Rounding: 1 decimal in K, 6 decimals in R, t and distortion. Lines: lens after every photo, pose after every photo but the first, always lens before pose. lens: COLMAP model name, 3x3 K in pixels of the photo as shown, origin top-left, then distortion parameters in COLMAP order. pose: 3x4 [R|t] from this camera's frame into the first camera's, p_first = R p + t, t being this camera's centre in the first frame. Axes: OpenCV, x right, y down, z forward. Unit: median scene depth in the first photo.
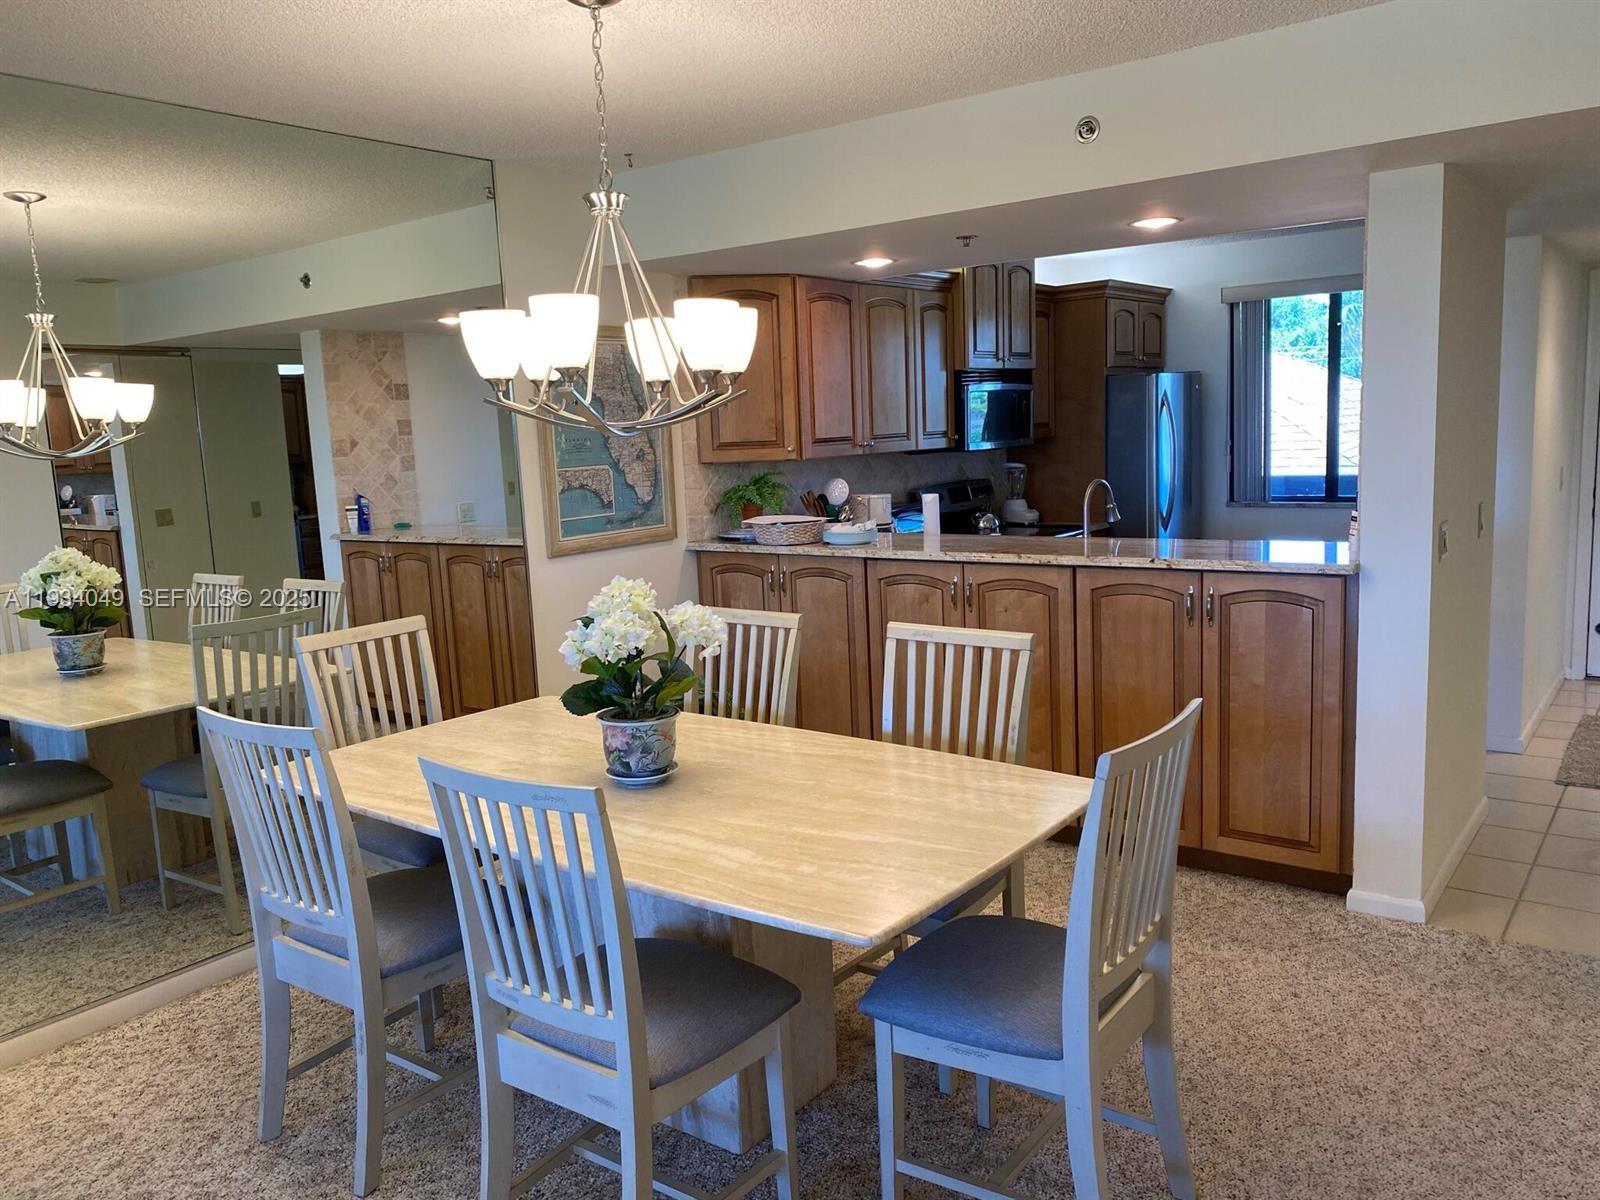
lens RADIAL K [[1210.6, 0, 809.0], [0, 1210.6, 591.4], [0, 0, 1]] dist [0.129518, -0.007303]
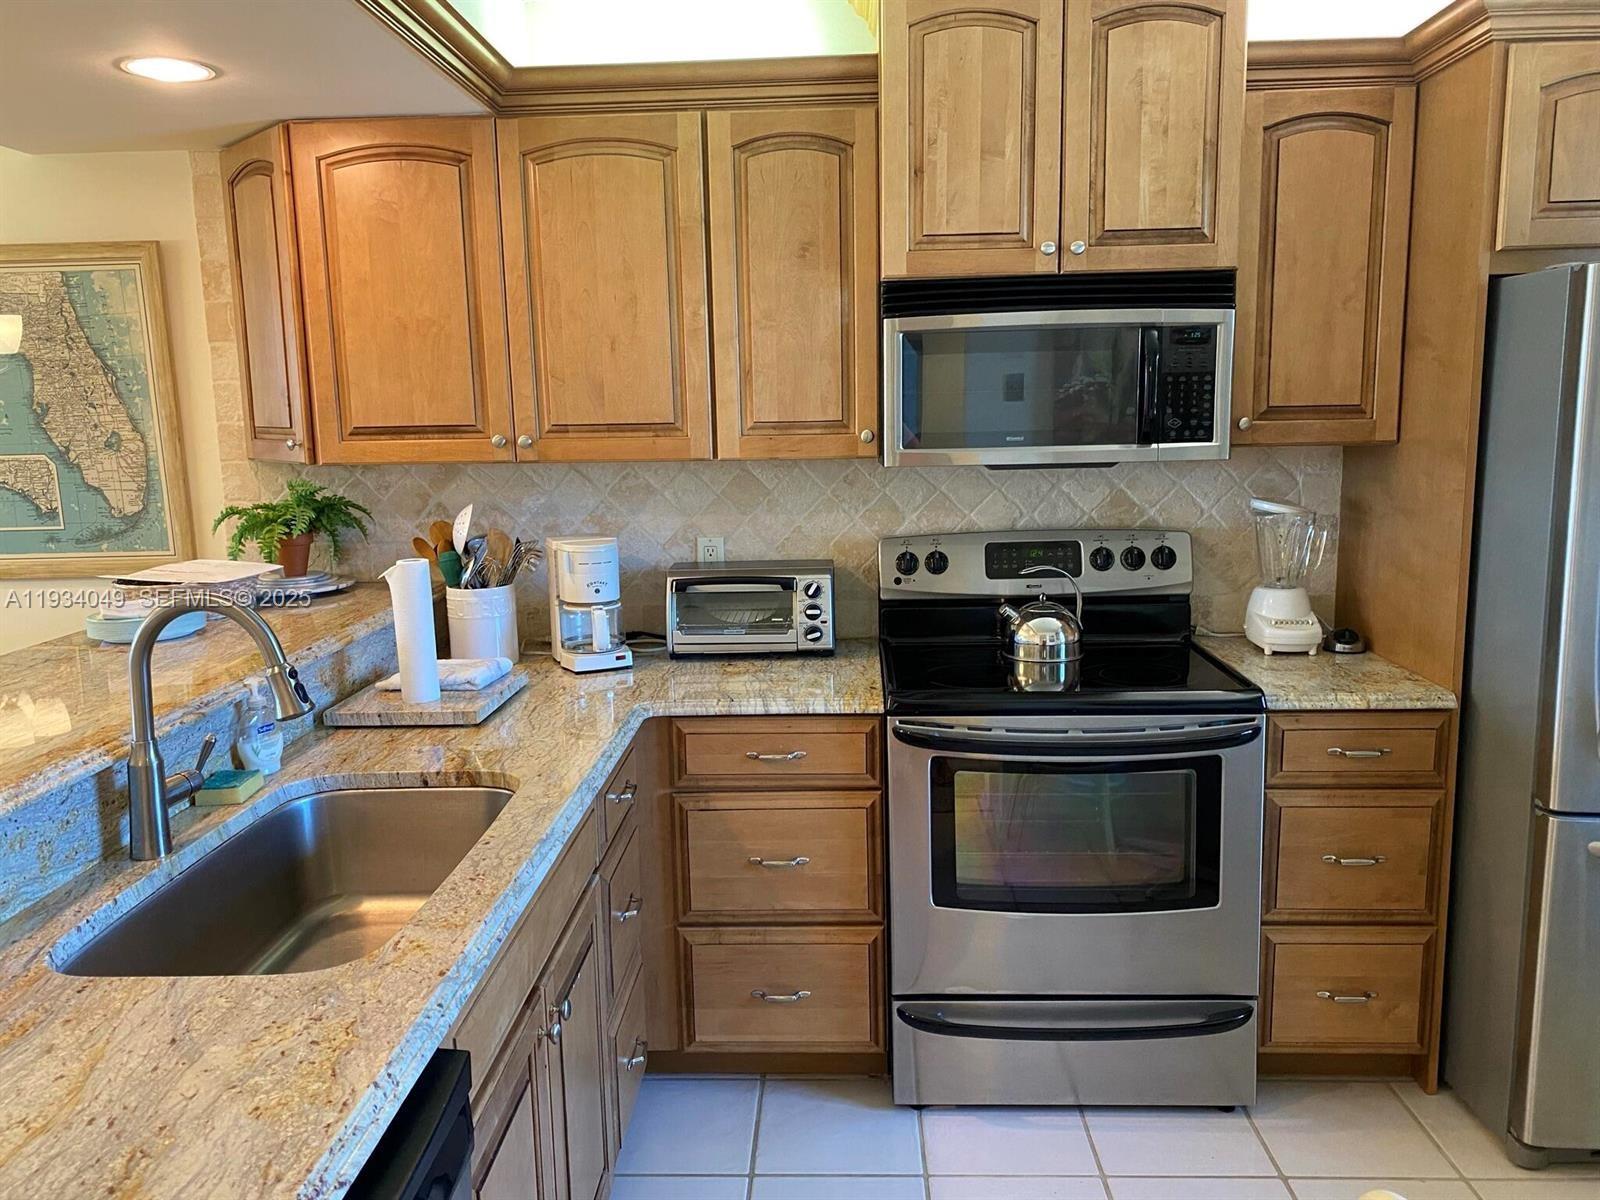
lens RADIAL K [[1285.7, 0, 800.0], [0, 1285.7, 600.0], [0, 0, 1]] dist [0.061999, -0.010256]
pose [[0.569381, 0.157582, -0.806829, 0.498852], [-0.115821, 0.987043, 0.111044, -0.116040], [0.813874, 0.030221, 0.580255, 0.702970]]
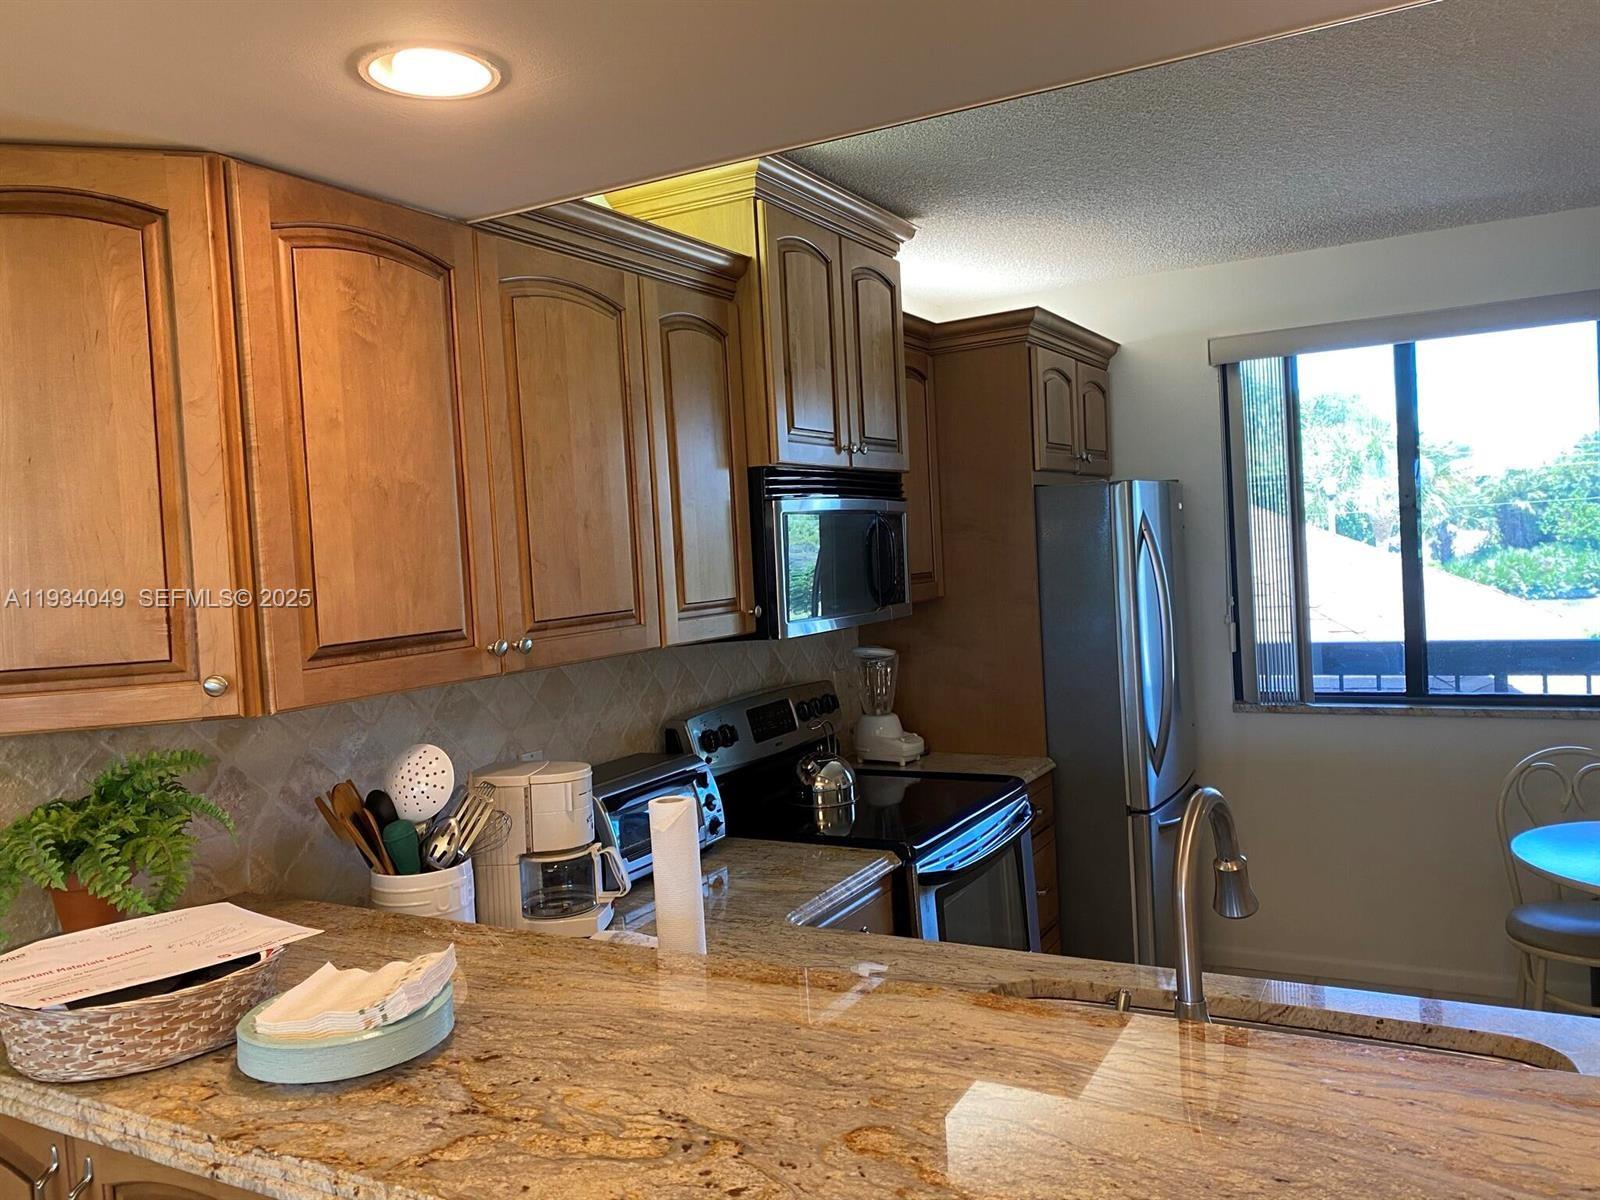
lens RADIAL K [[1210.6, 0, 809.0], [0, 1210.6, 591.4], [0, 0, 1]] dist [0.129518, -0.007303]
pose [[0.990491, -0.018515, 0.136328, 0.078193], [0.033011, 0.993940, -0.104853, -0.085524], [-0.133561, 0.108356, 0.985099, 0.546227]]
